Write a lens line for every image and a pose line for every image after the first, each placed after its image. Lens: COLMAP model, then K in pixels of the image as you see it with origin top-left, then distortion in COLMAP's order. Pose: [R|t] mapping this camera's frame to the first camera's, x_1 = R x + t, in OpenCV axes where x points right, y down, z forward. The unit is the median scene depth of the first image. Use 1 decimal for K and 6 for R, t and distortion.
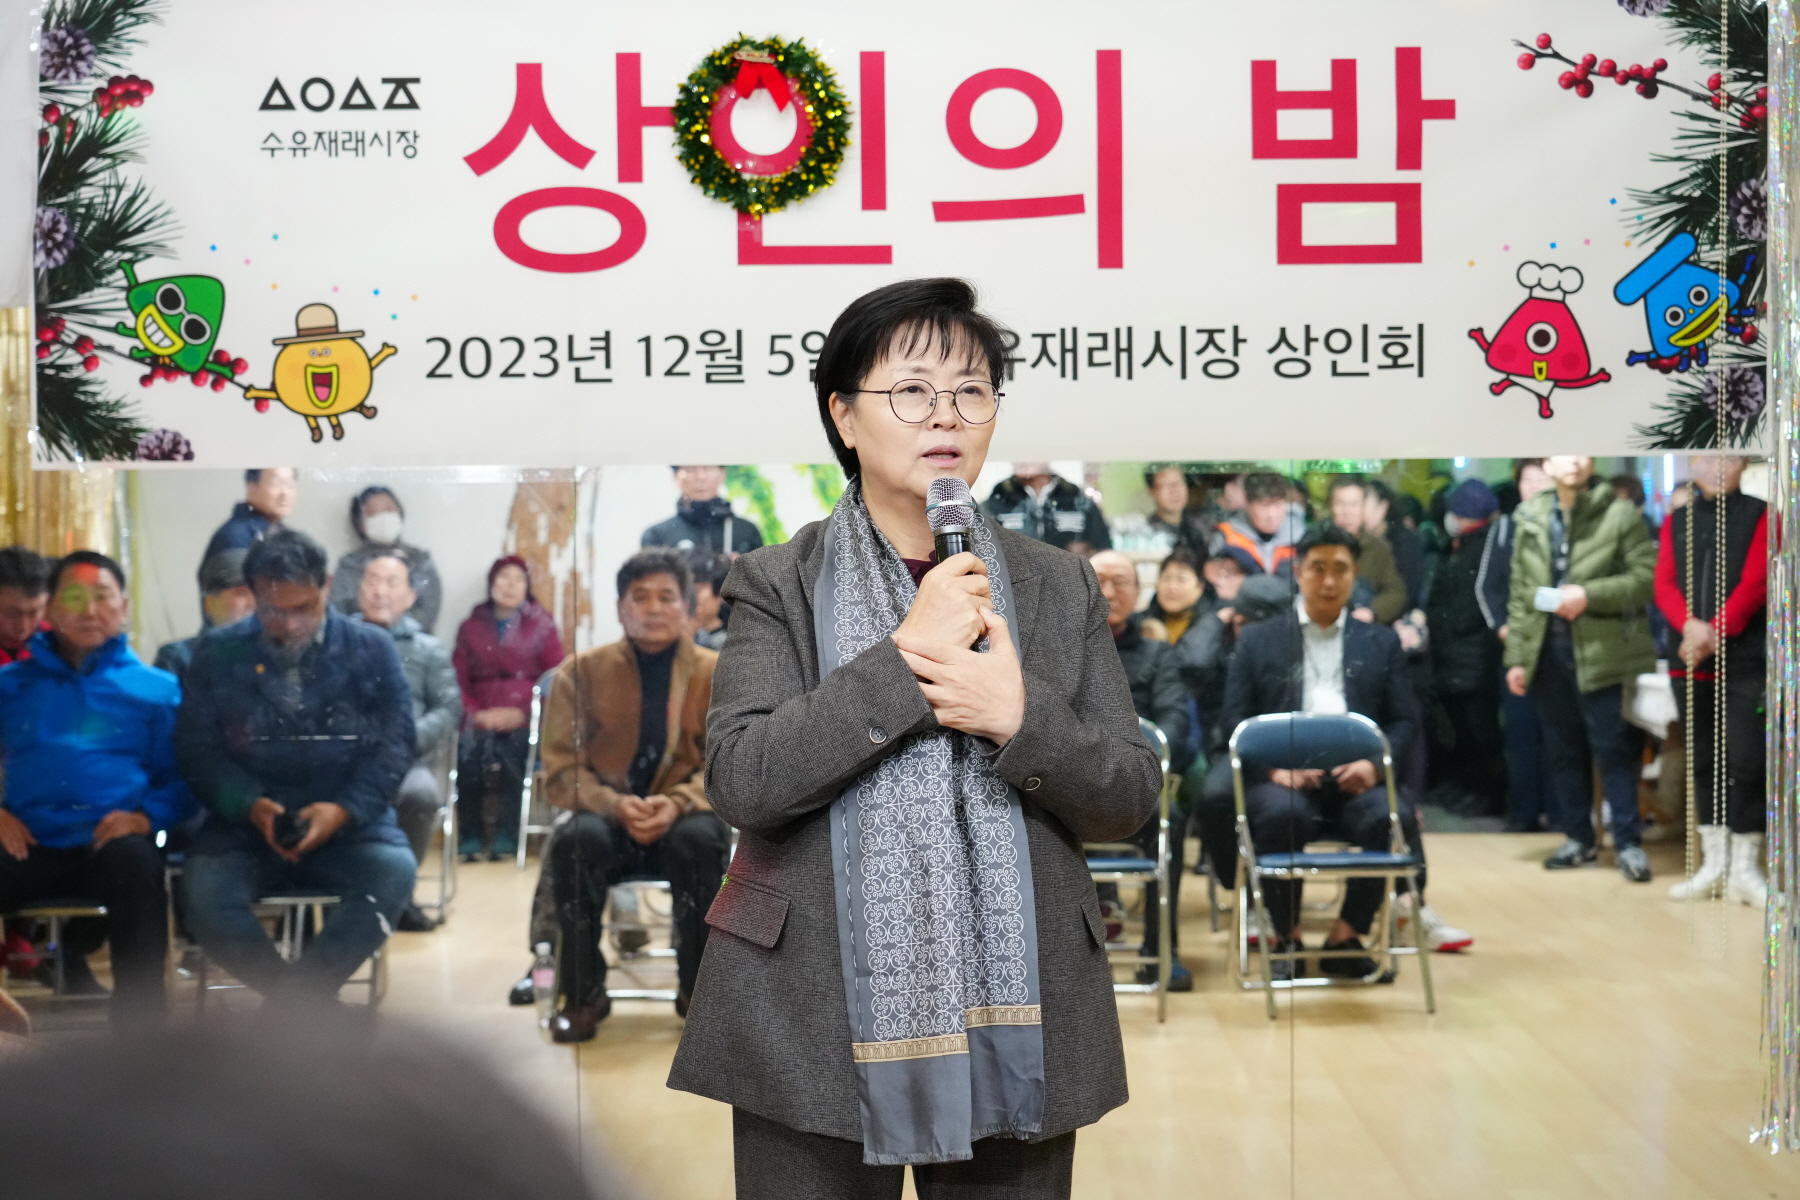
lens RADIAL K [[2738.6, 0, 926.4], [0, 2738.6, 601.8], [0, 0, 1]] dist [0.046406, 0.000000]
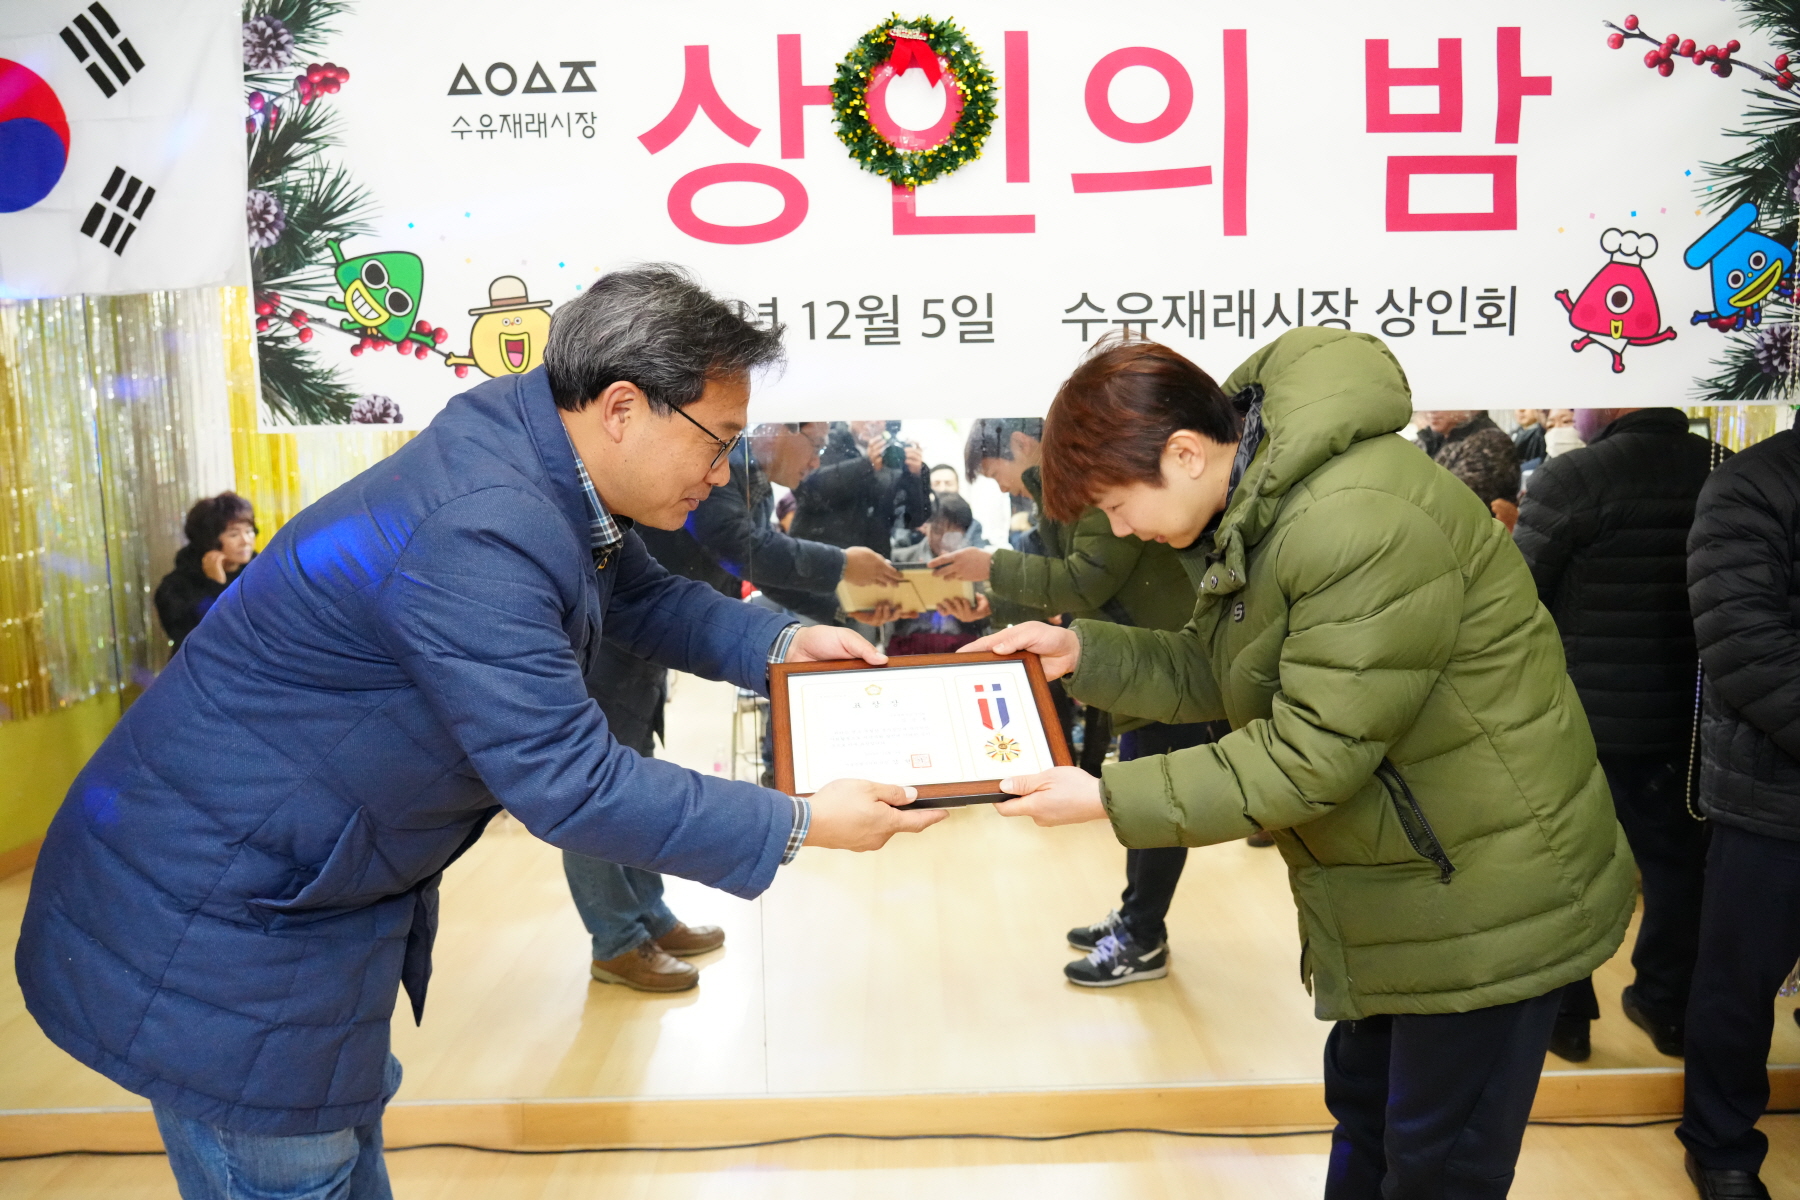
lens RADIAL K [[1194.9, 0, 920.9], [0, 1194.9, 598.4], [0, 0, 1]] dist [-0.030385, 0.018316]
pose [[0.999867, -0.012135, 0.010885, -0.064669], [0.011073, 0.995615, 0.092883, -0.023281], [-0.011964, -0.092750, 0.995618, 0.516511]]
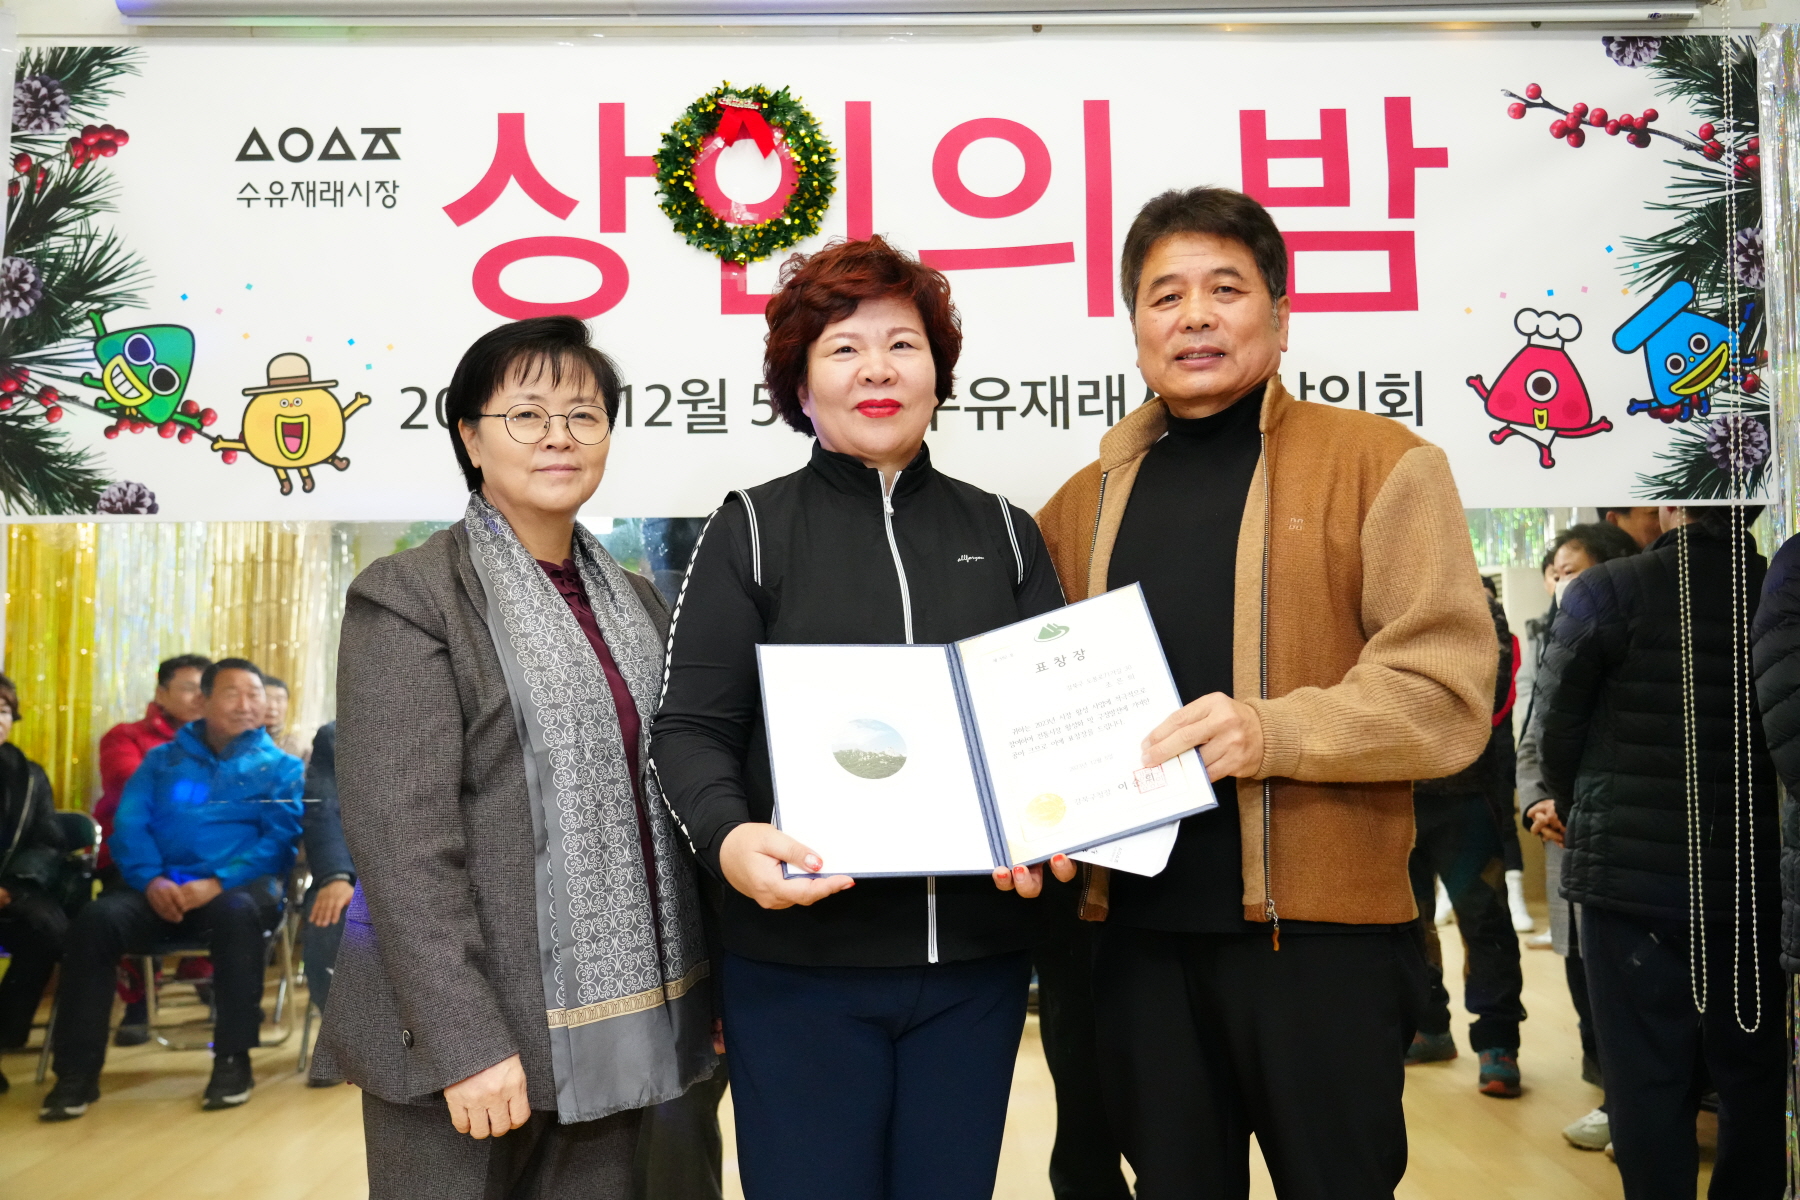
lens RADIAL K [[1566.4, 0, 936.4], [0, 1566.4, 590.8], [0, 0, 1]] dist [0.024362, -0.006230]
pose [[0.999983, -0.002916, 0.005090, 0.005067], [0.003324, 0.996613, -0.082166, 0.022272], [-0.004833, 0.082181, 0.996606, 0.447971]]
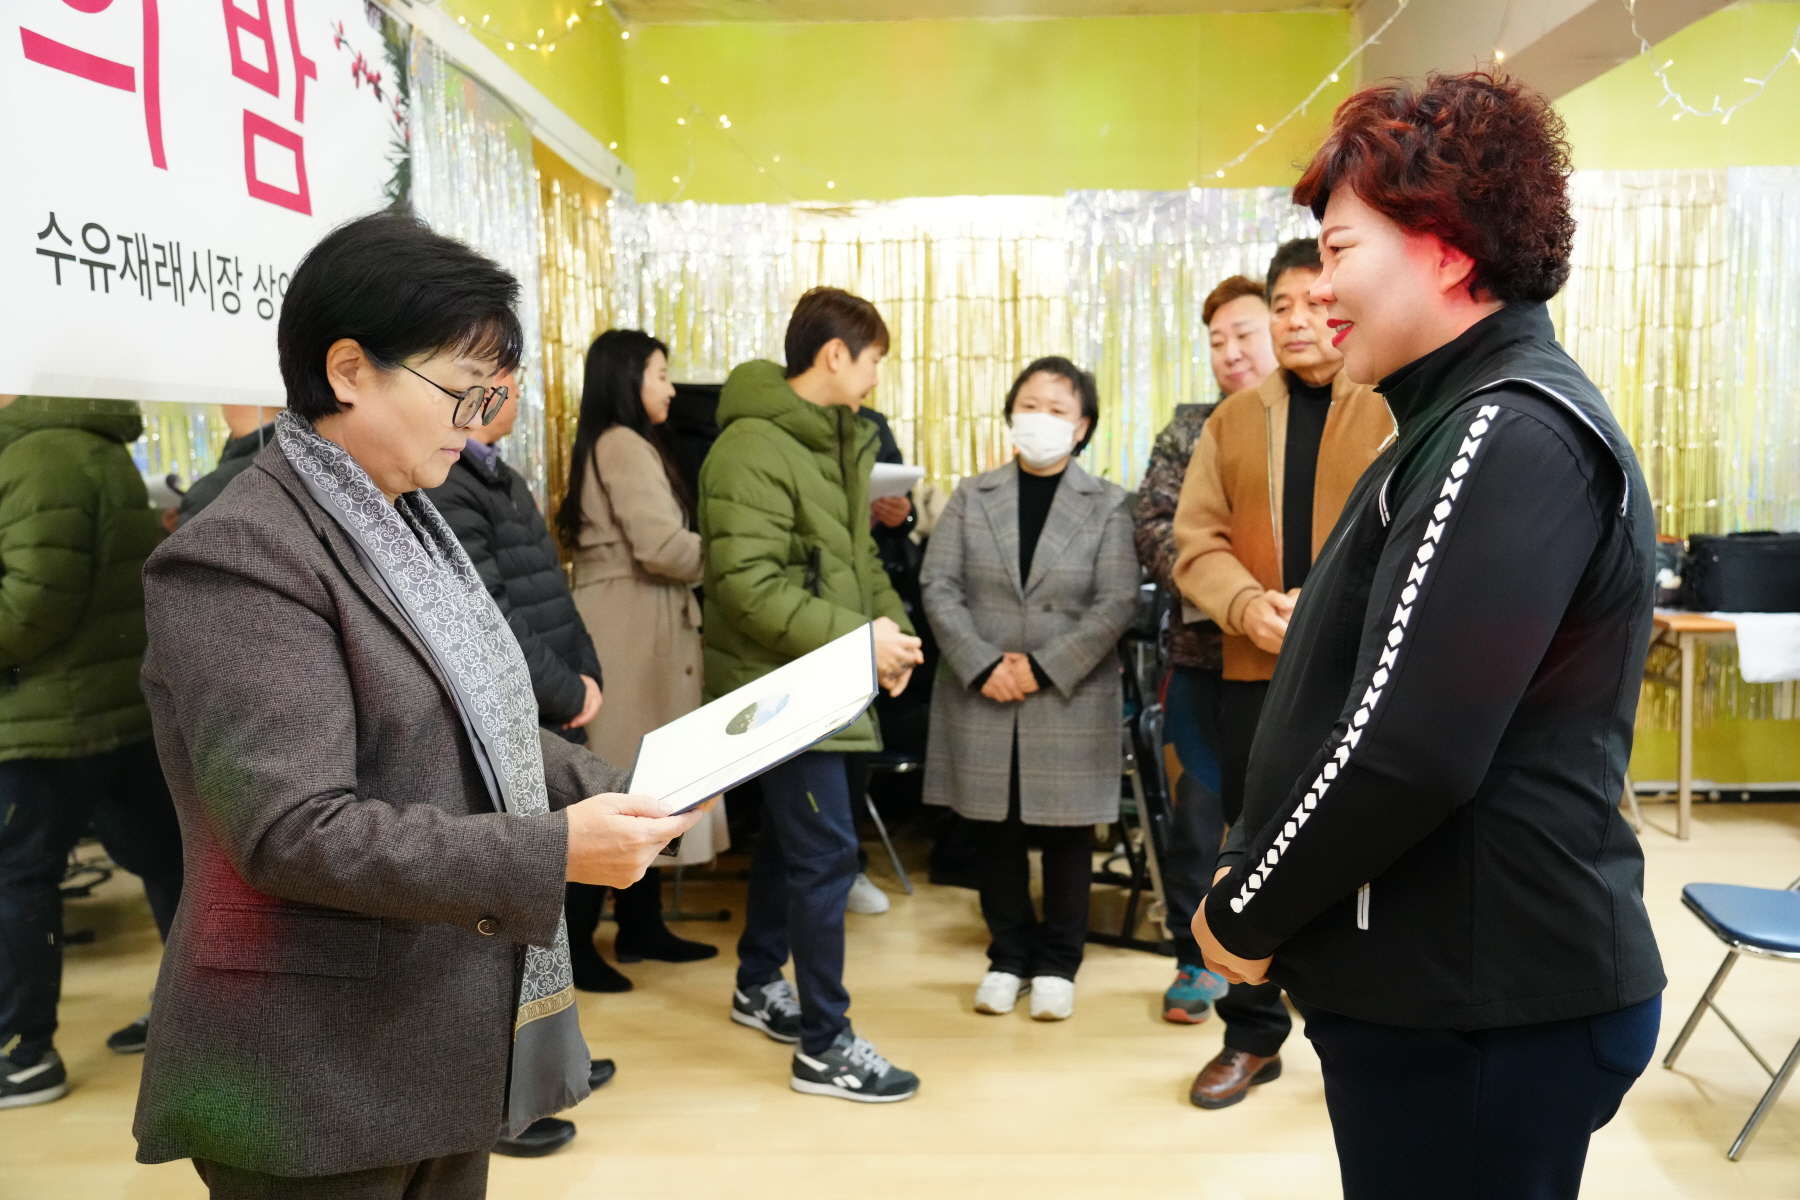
lens RADIAL K [[1566.4, 0, 950.0], [0, 1566.4, 596.9], [0, 0, 1]] dist [0.024362, -0.006230]
pose [[0.000195, -0.094644, 0.995511, -0.421903], [0.029445, 0.995080, 0.094598, -0.030279], [-0.999566, 0.029294, 0.002981, 0.761907]]
